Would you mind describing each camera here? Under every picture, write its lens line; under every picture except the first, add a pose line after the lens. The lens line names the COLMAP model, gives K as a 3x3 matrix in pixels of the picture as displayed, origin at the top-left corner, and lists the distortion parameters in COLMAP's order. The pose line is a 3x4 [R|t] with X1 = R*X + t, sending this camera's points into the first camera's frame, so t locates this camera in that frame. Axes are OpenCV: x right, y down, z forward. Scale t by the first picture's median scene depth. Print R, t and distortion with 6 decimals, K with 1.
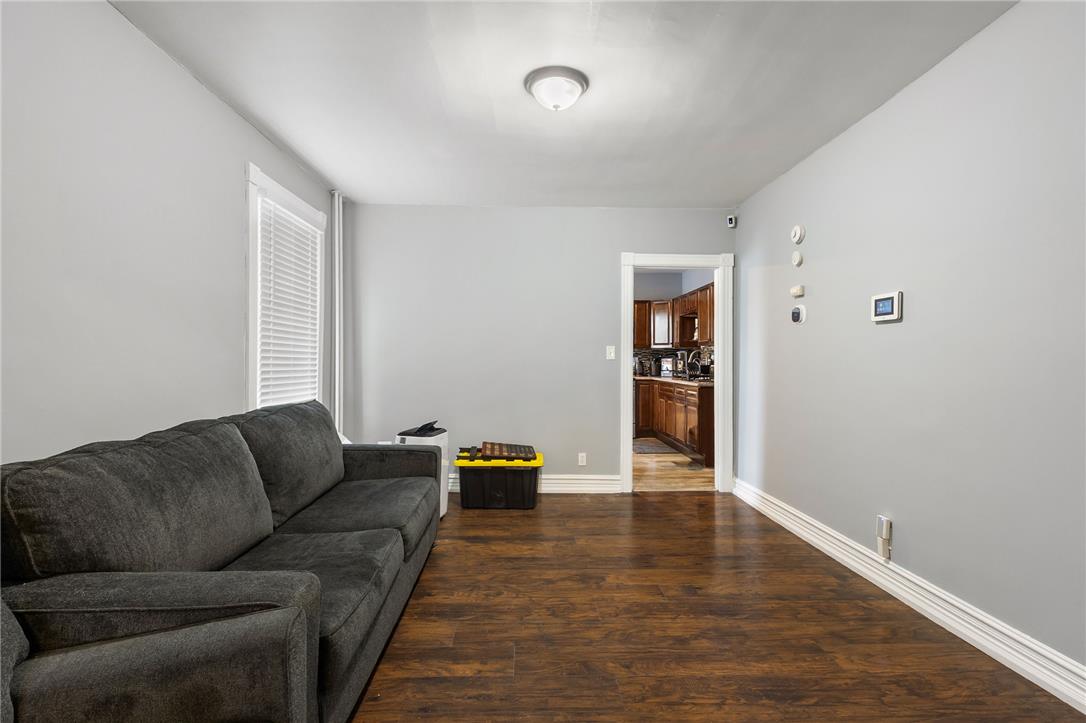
lens RADIAL K [[488.0, 0, 552.7], [0, 488.0, 362.3], [0, 0, 1]] dist [0.000130, -0.000530]
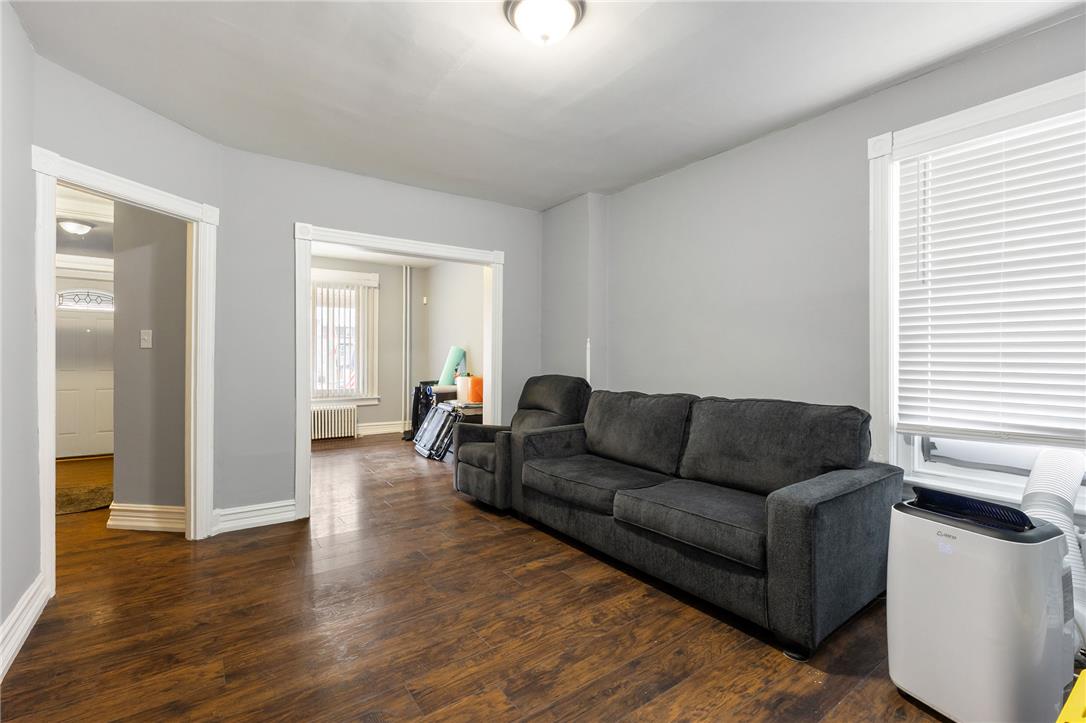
lens RADIAL K [[488.0, 0, 542.2], [0, 488.0, 362.7], [0, 0, 1]] dist [0.000130, -0.000530]
pose [[-0.844381, 0.000743, -0.535742, 0.280803], [-0.004871, 0.999947, 0.009065, 0.000587], [0.535720, 0.010264, -0.844333, 1.067762]]
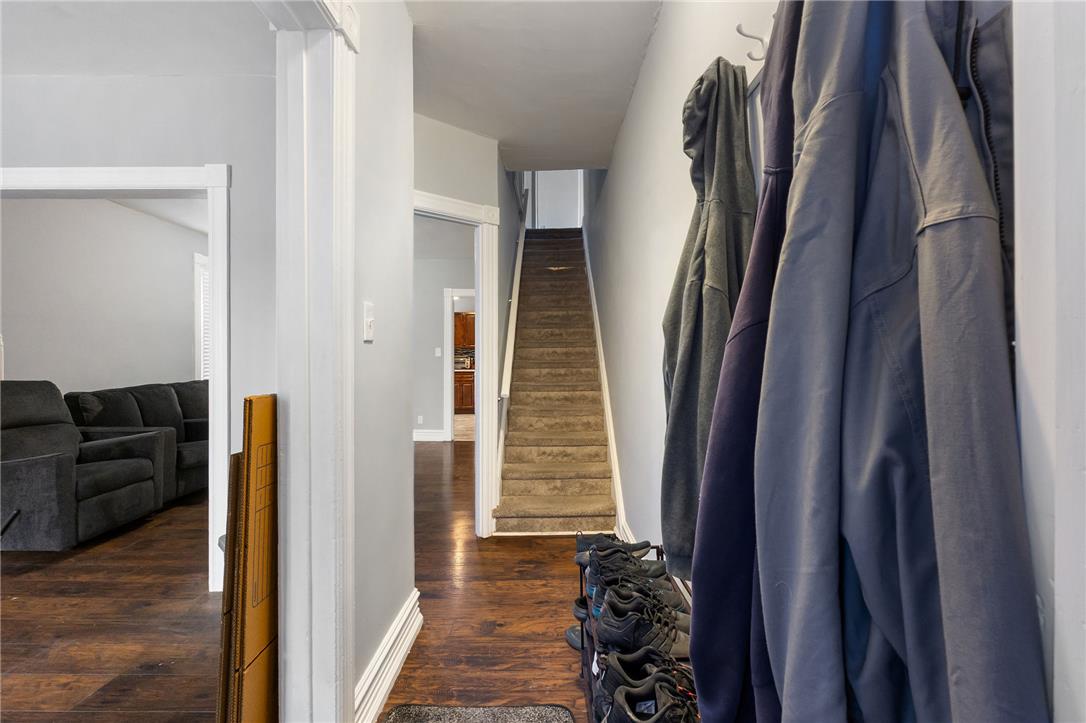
lens RADIAL K [[488.0, 0, 553.4], [0, 488.0, 361.2], [0, 0, 1]] dist [0.000130, -0.000530]
pose [[0.998871, 0.002877, -0.047408, 0.642118], [-0.002498, 0.999964, 0.008052, -0.004782], [0.047429, -0.007924, 0.998843, -0.609184]]
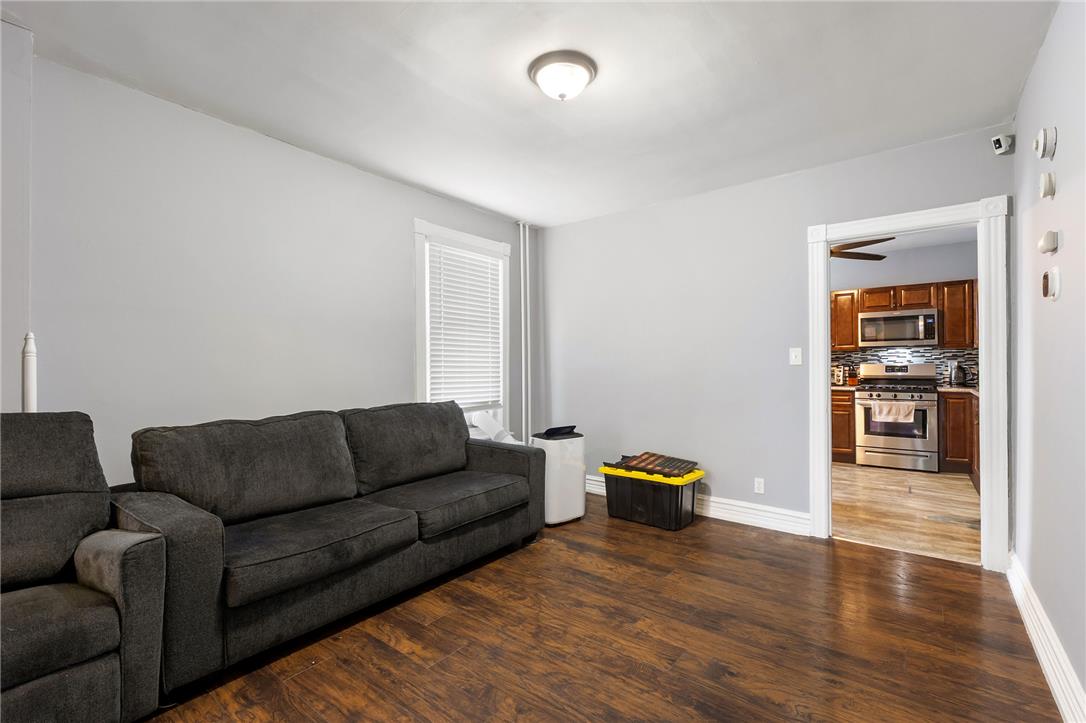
lens RADIAL K [[488.0, 0, 558.5], [0, 488.0, 365.4], [0, 0, 1]] dist [0.000130, -0.000530]
pose [[0.769433, -0.008953, -0.638665, 0.378129], [0.004731, 0.999954, -0.008318, 0.000088], [0.638710, 0.003379, 0.769440, 0.171614]]
